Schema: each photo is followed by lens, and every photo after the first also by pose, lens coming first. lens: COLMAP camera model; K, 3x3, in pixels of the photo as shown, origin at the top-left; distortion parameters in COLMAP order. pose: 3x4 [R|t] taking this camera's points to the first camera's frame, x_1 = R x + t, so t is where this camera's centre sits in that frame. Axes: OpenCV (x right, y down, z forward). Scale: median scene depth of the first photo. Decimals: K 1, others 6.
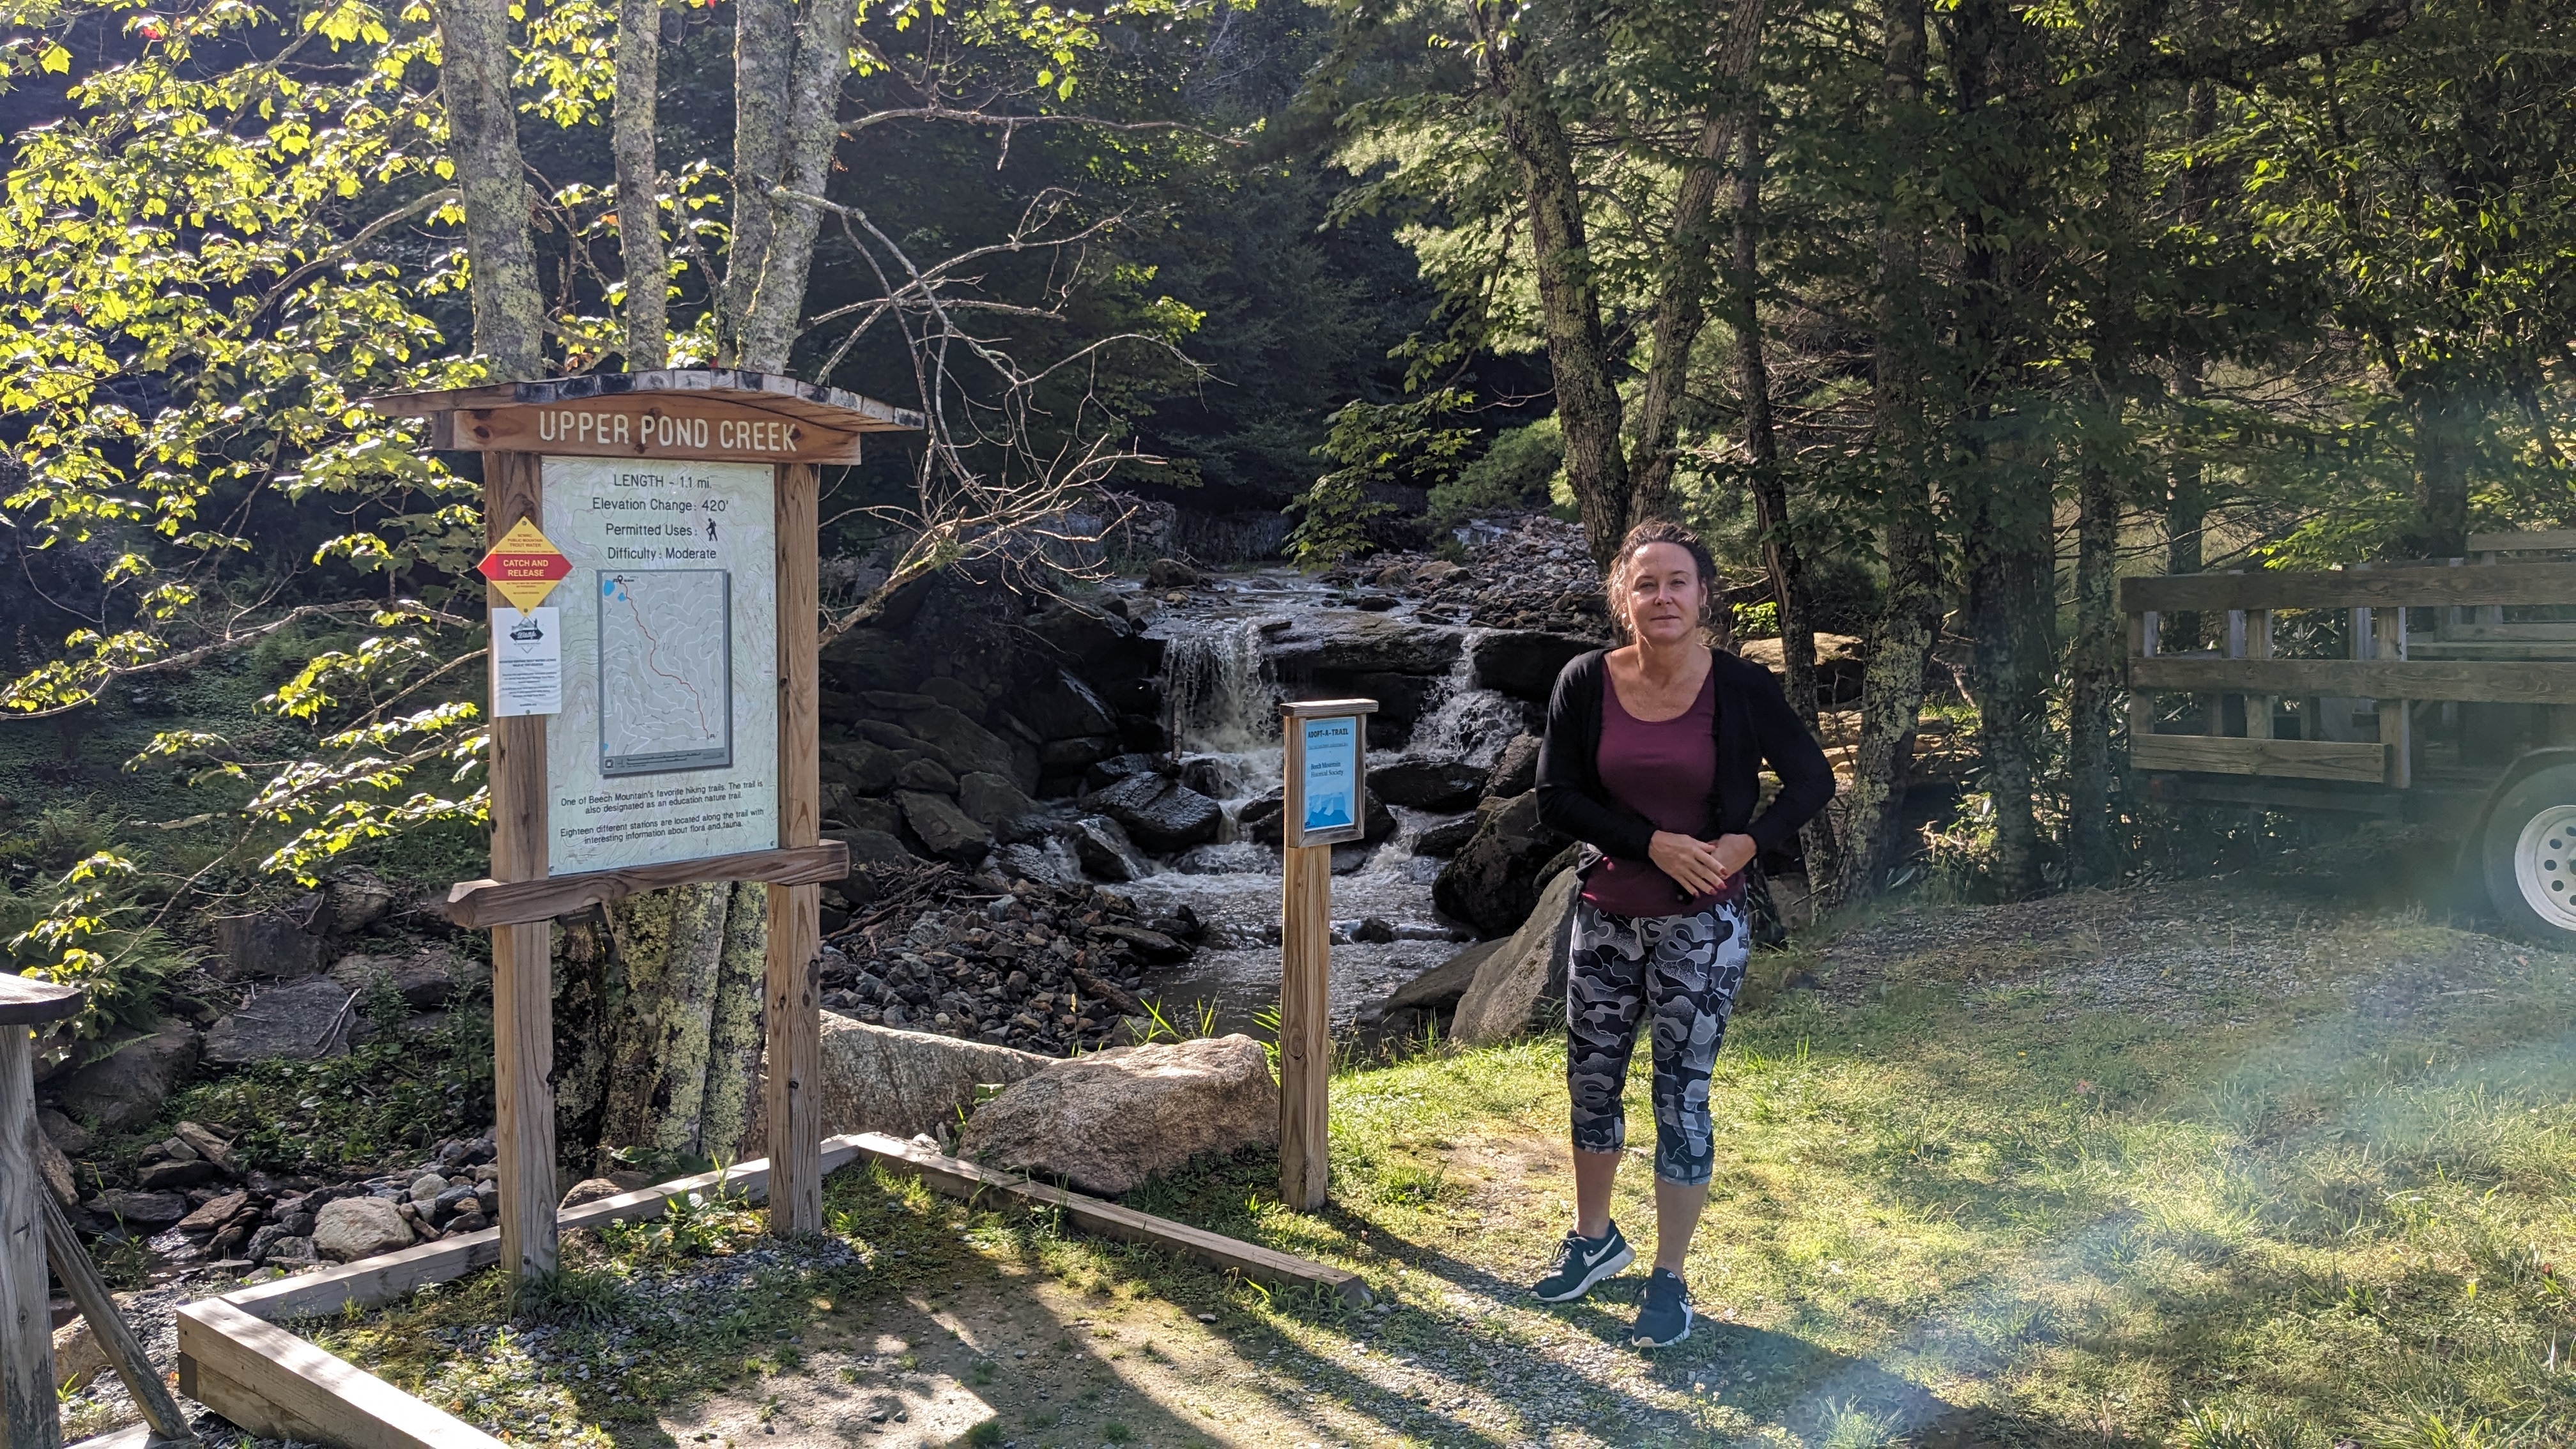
lens RADIAL K [[2447.4, 0, 1287.1], [0, 2447.4, 688.2], [0, 0, 1]] dist [0.100827, -0.315152]
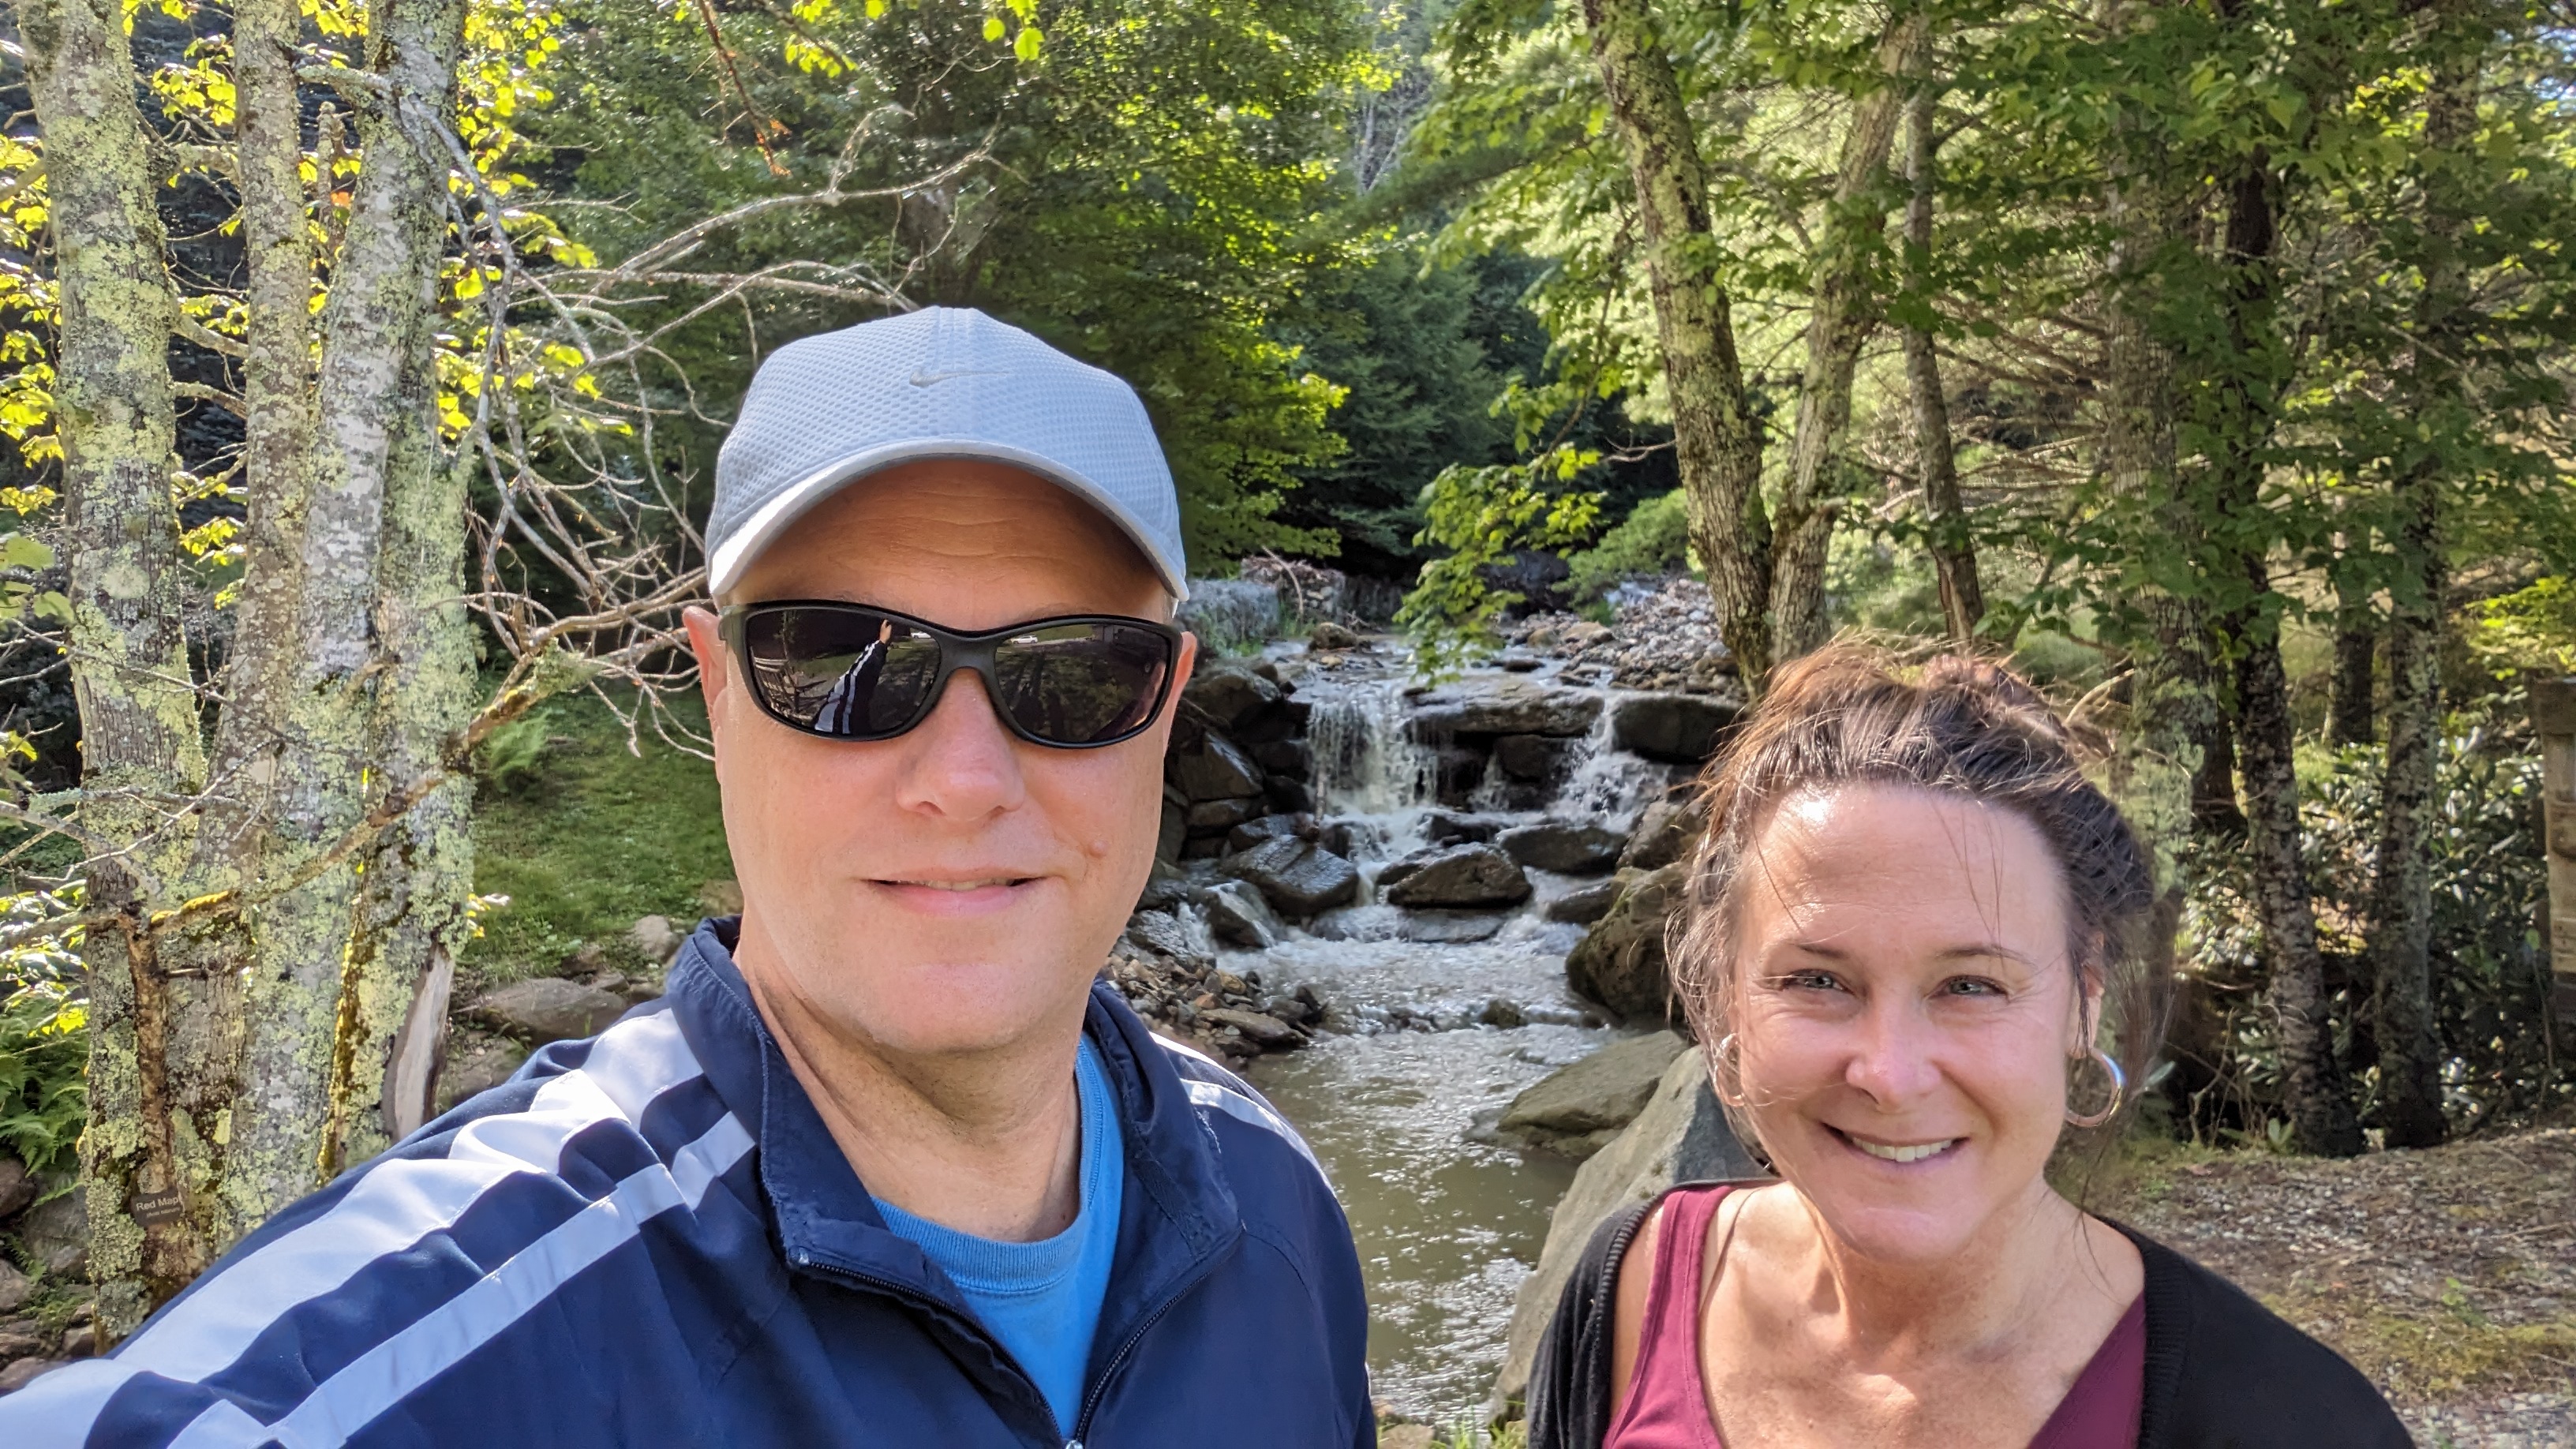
lens RADIAL K [[1846.2, 0, 1288.6], [0, 1846.2, 670.1], [0, 0, 1]] dist [0.045949, -0.077771]
pose [[0.993594, -0.002662, -0.112977, 0.030814], [0.000311, 0.999783, -0.020818, -0.018640], [0.113008, 0.020650, 0.993379, 0.232063]]
